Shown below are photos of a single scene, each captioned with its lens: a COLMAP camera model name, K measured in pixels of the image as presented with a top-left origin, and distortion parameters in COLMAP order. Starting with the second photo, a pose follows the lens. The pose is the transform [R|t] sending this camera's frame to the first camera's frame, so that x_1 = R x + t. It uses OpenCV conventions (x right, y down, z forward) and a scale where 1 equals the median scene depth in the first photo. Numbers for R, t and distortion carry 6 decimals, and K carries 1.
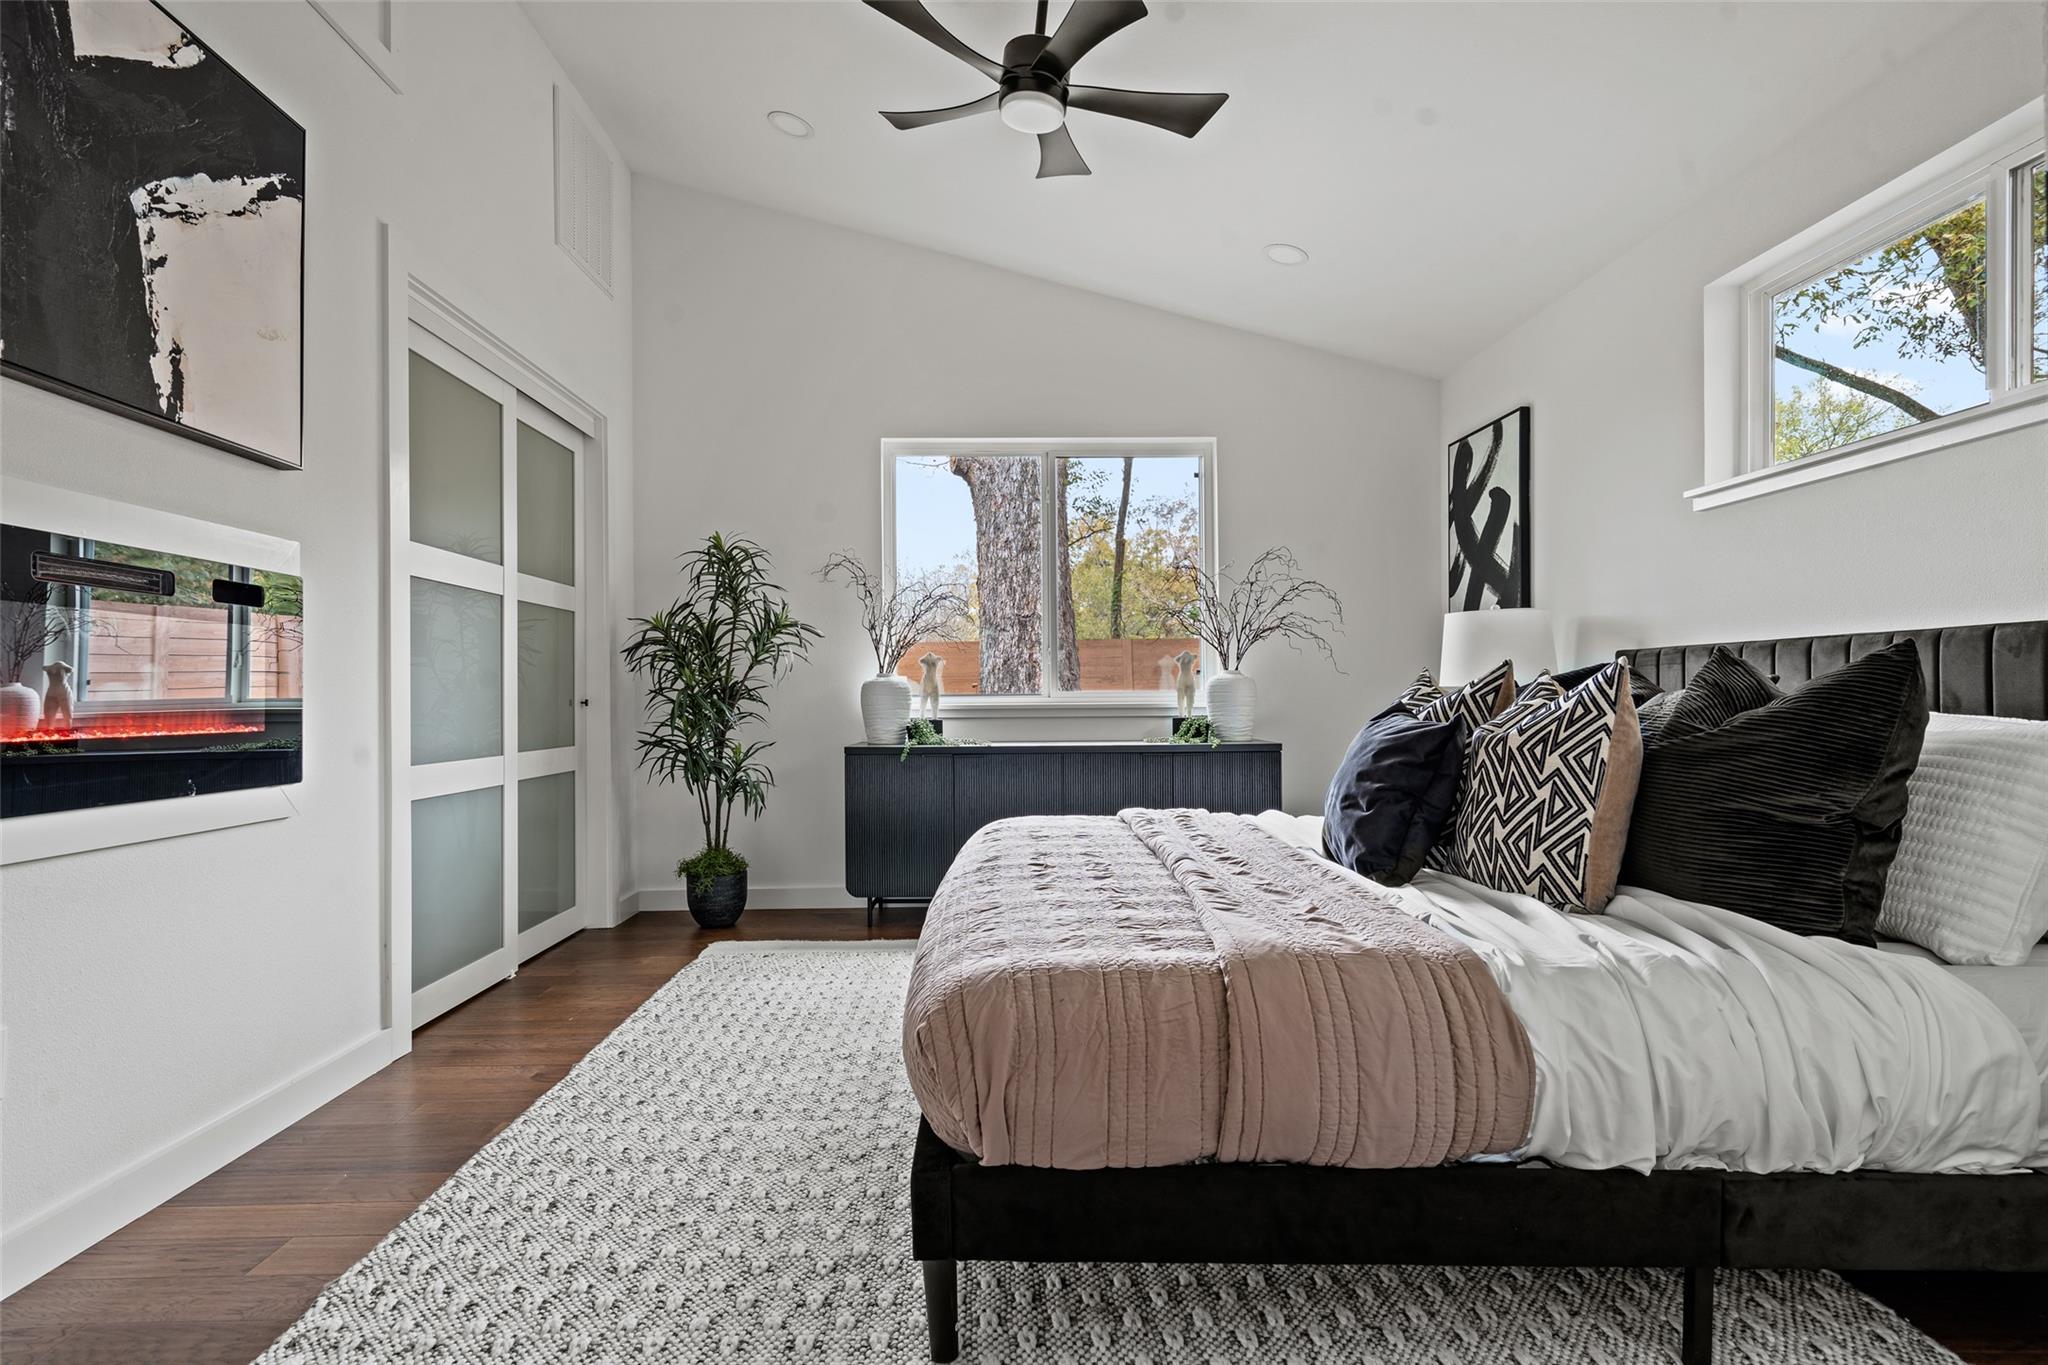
lens RADIAL K [[1077.7, 0, 990.0], [0, 1077.7, 684.2], [0, 0, 1]] dist [0.002267, 0.002360]
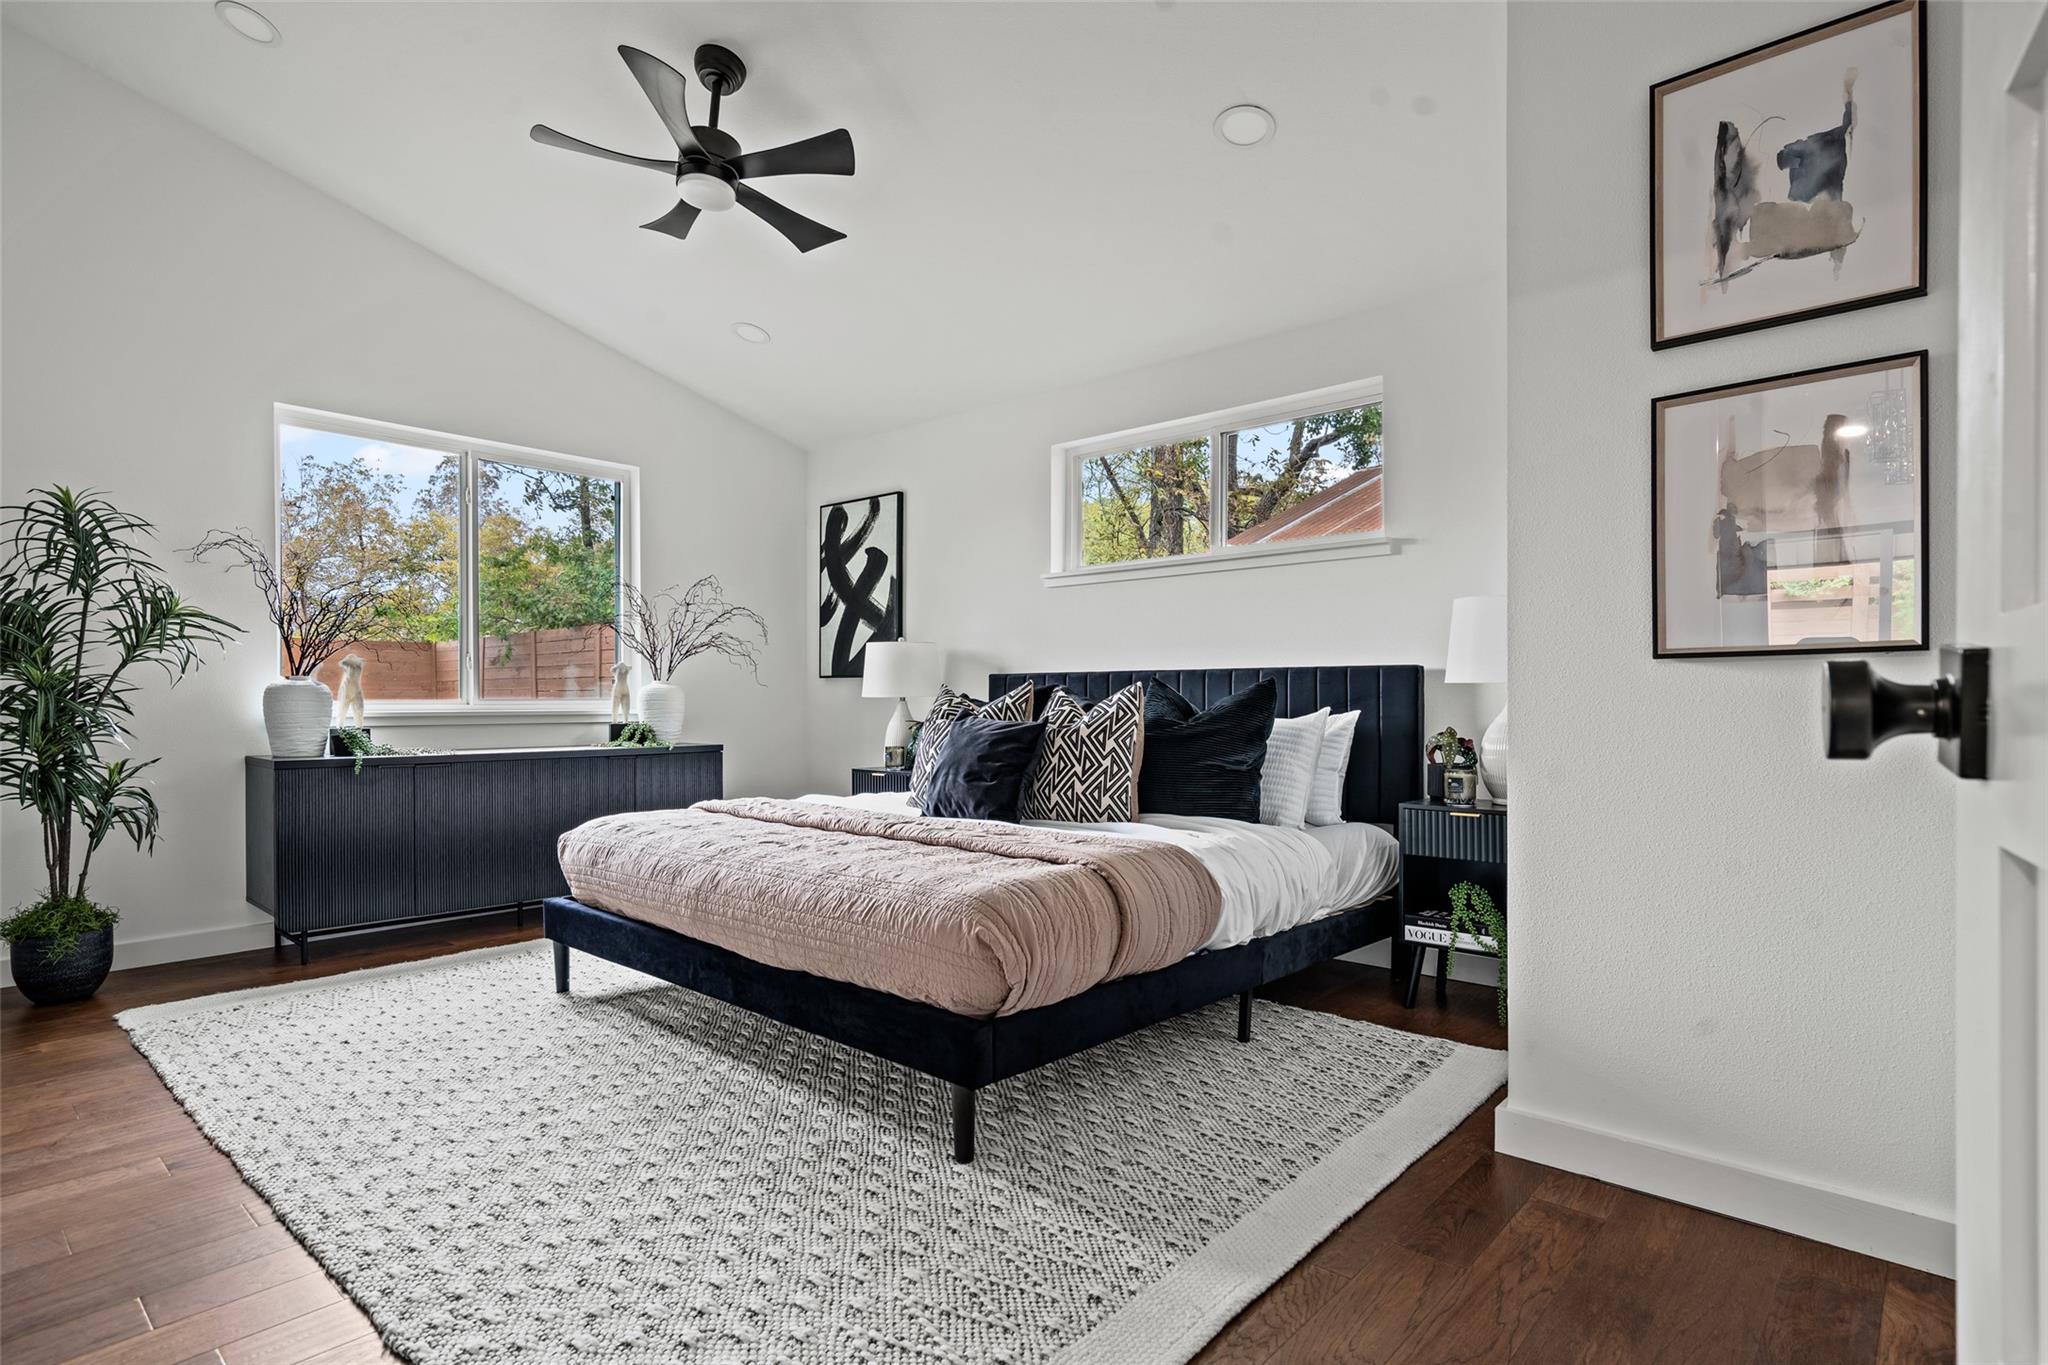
lens RADIAL K [[1077.7, 0, 971.6], [0, 1077.7, 704.5], [0, 0, 1]] dist [0.002267, 0.002360]
pose [[0.680715, 0.005224, 0.732530, -0.540234], [-0.012507, 0.999912, 0.004491, 0.003969], [-0.732442, -0.012218, 0.680720, 0.009782]]
